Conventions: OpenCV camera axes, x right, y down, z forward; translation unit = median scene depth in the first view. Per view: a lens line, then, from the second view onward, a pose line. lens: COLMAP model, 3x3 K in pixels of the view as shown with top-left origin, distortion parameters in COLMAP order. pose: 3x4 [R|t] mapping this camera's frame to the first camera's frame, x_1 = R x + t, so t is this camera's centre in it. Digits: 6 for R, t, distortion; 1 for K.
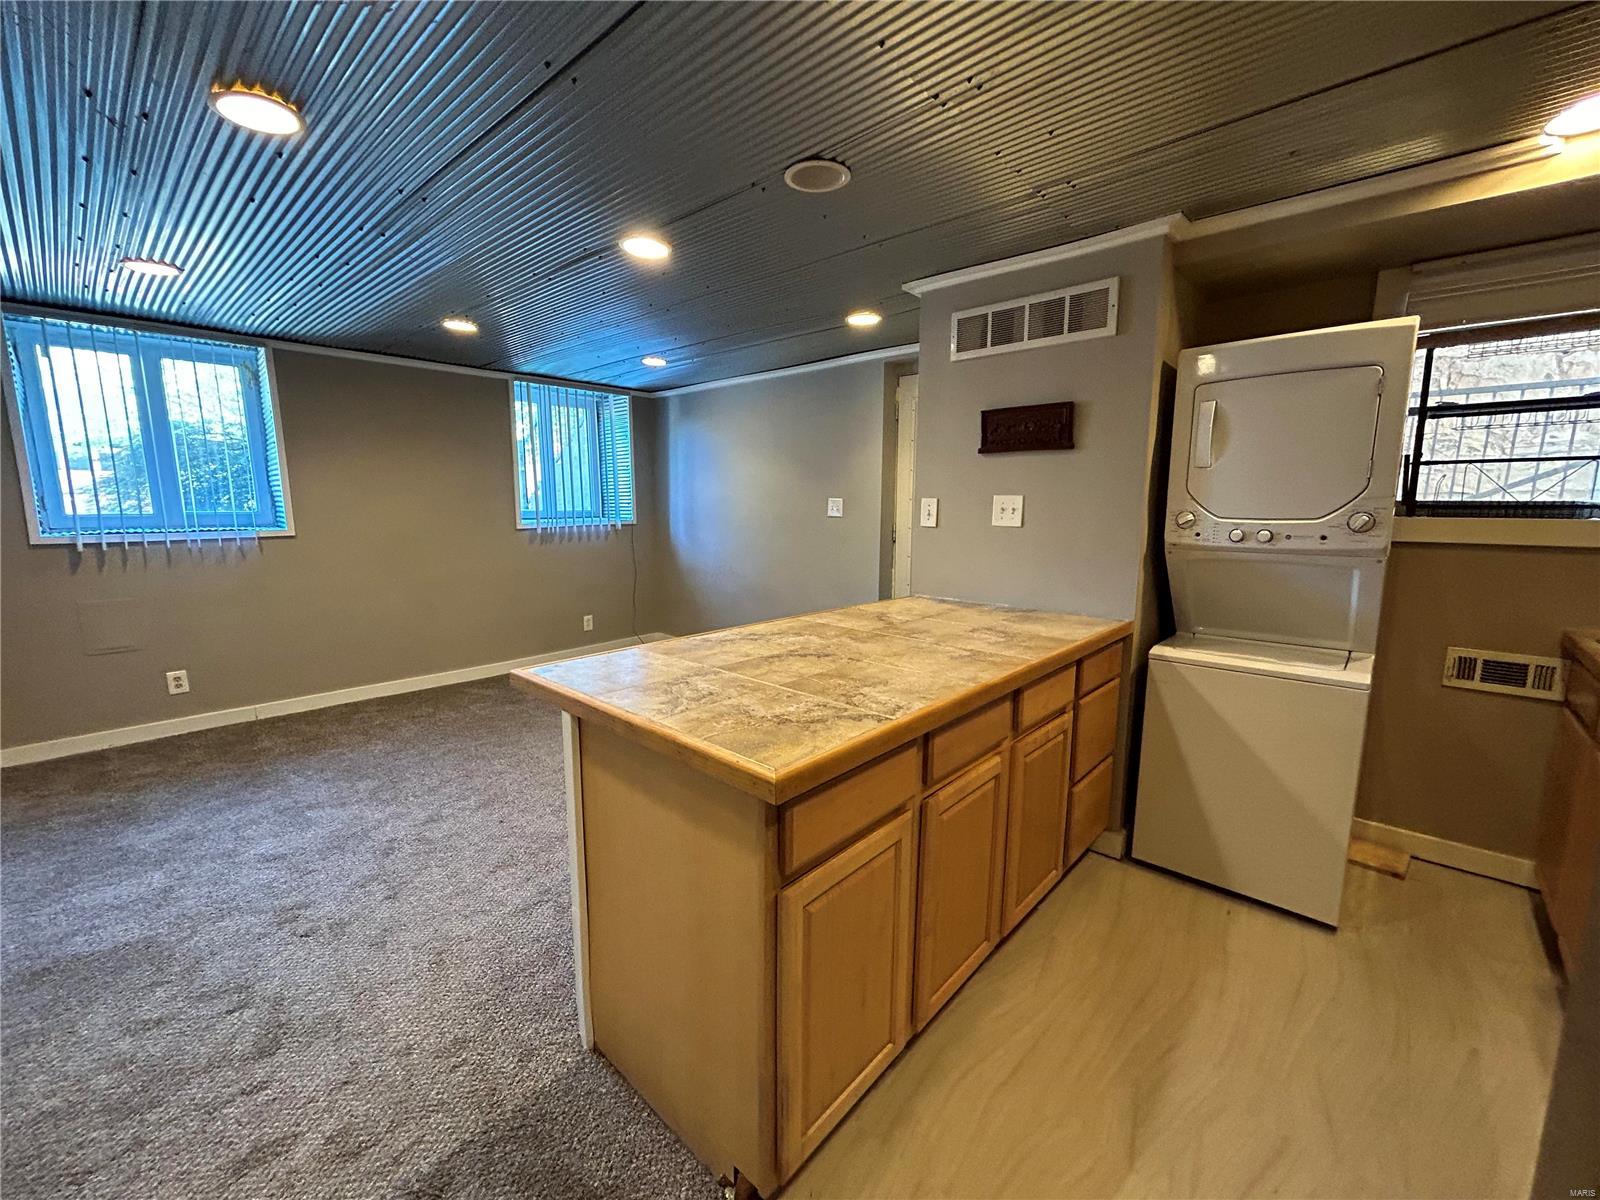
lens RADIAL K [[640.8, 0, 801.7], [0, 640.8, 597.2], [0, 0, 1]] dist [-0.000816, -0.000204]
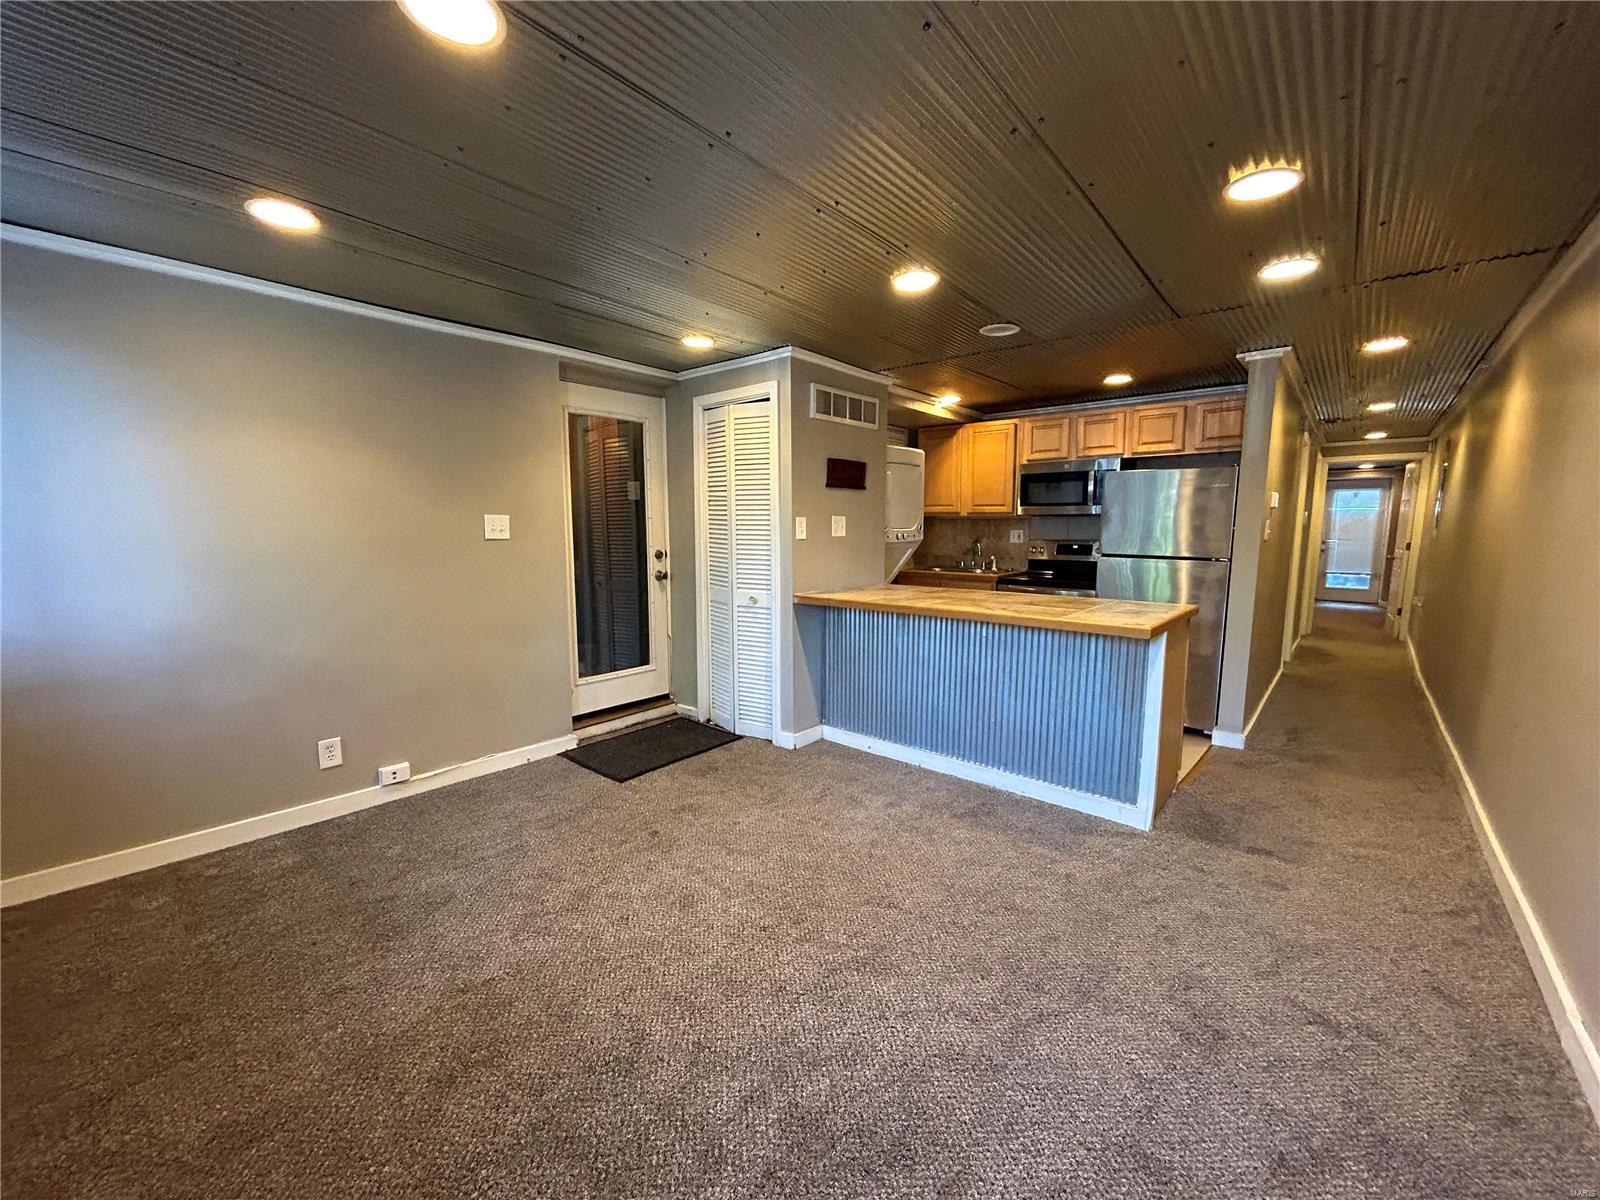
lens RADIAL K [[640.8, 0, 801.7], [0, 640.8, 597.2], [0, 0, 1]] dist [-0.000816, -0.000204]
pose [[-0.024026, -0.113012, 0.993303, -1.385729], [0.150672, 0.981831, 0.115351, -0.184234], [-0.988292, 0.152435, -0.006562, 1.303366]]
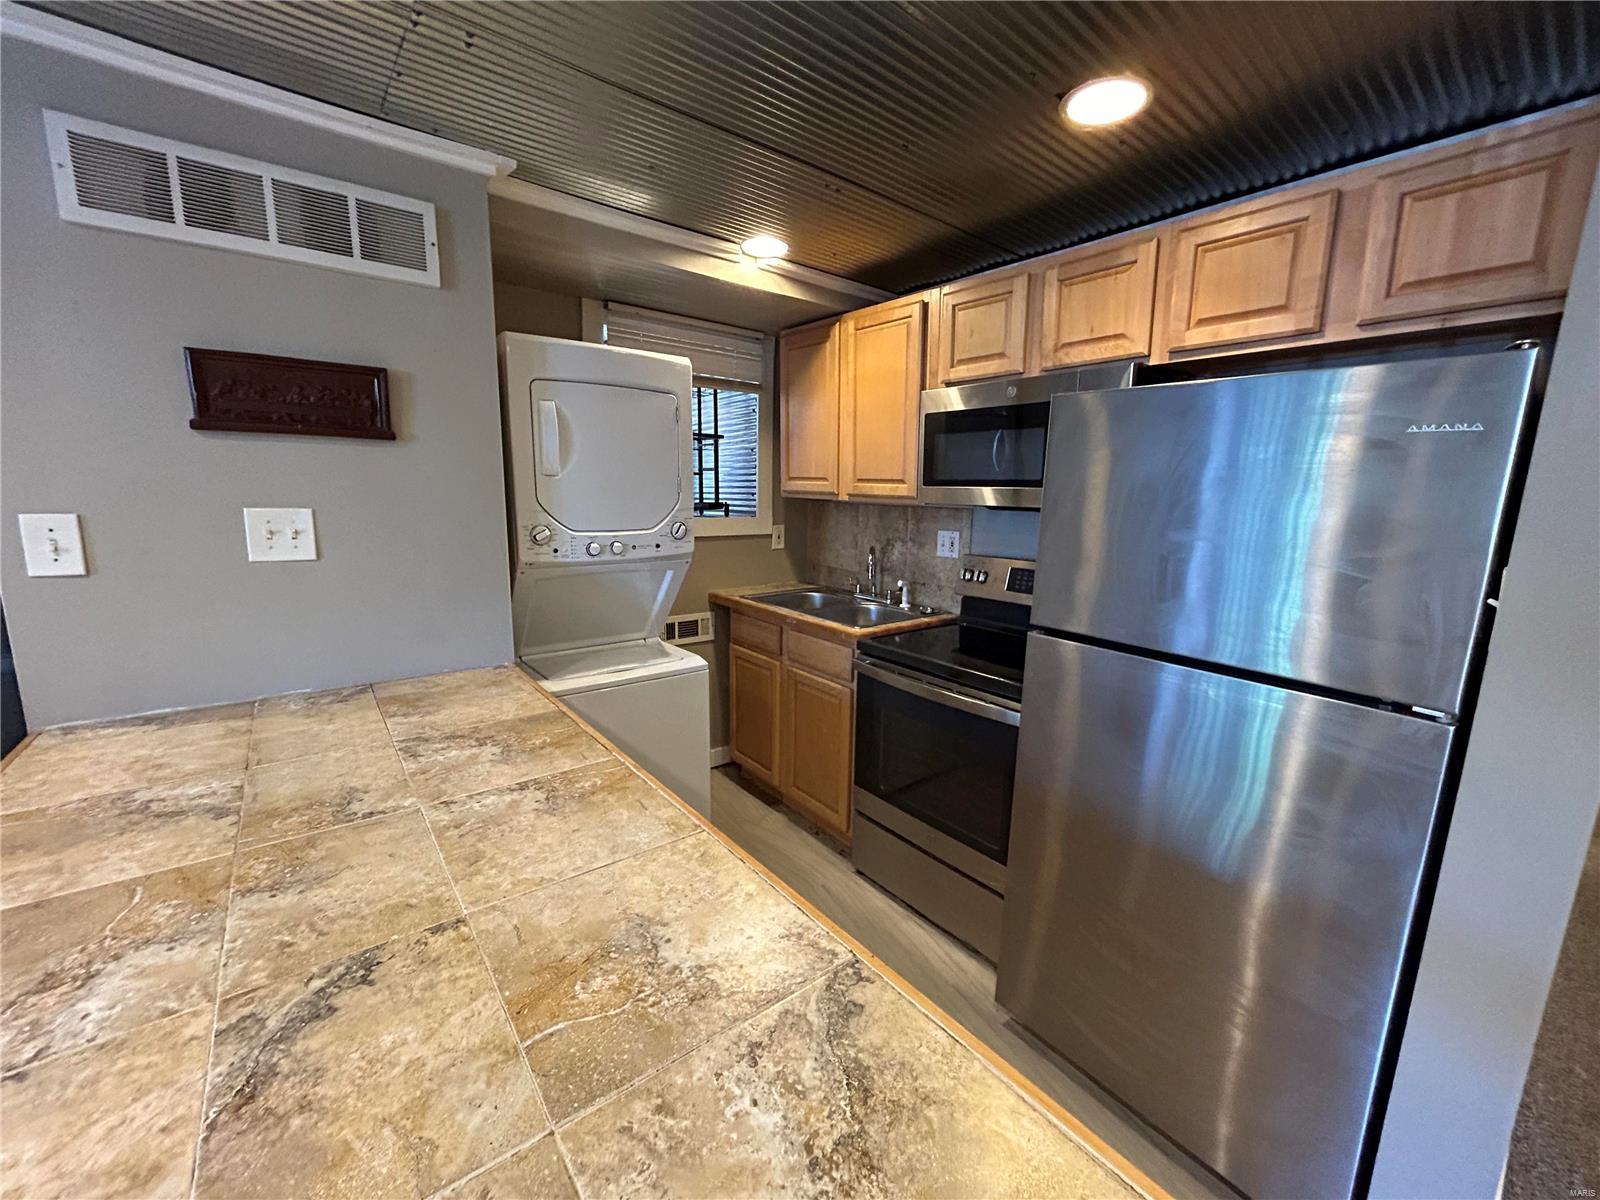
lens RADIAL K [[640.8, 0, 801.7], [0, 640.8, 597.2], [0, 0, 1]] dist [-0.000816, -0.000204]
pose [[0.166496, -0.163742, 0.972352, -0.202922], [0.127696, 0.981392, 0.143399, -0.118145], [-0.977739, 0.100290, 0.184307, 0.503863]]
